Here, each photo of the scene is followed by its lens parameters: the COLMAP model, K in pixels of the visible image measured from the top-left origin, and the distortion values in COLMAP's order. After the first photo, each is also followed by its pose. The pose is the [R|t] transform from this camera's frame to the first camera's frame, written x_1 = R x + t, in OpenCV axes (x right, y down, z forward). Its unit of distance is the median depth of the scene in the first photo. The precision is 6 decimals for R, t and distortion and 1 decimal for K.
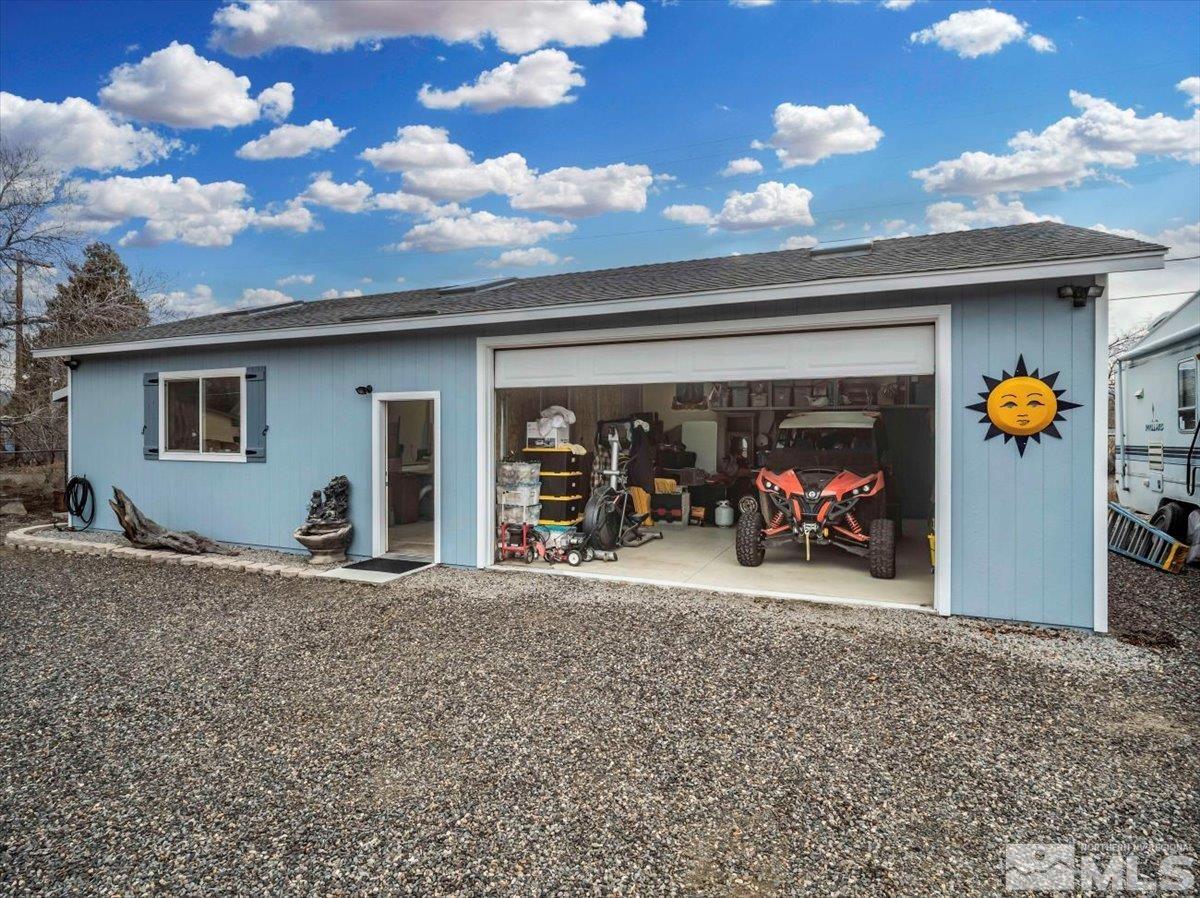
lens RADIAL K [[662.4, 0, 600.0], [0, 662.4, 449.0], [0, 0, 1]] dist [0.004068, -0.001113]
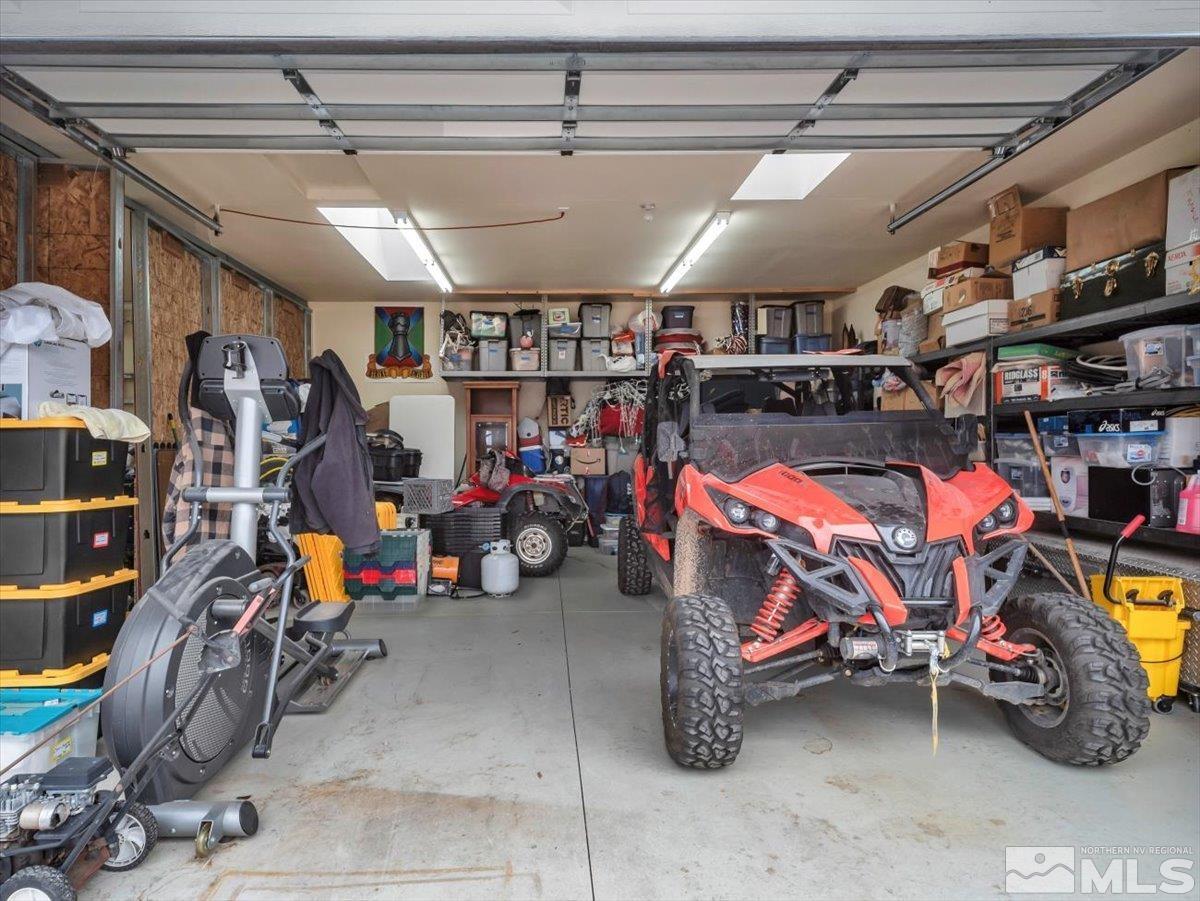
lens RADIAL K [[740.3, 0, 600.2], [0, 740.3, 437.0], [0, 0, 1]] dist [0.001206, -0.001184]
pose [[0.899547, -0.006495, 0.436776, 0.018023], [0.019237, 0.999508, -0.024755, 0.018961], [-0.436400, 0.030671, 0.899230, 0.572720]]
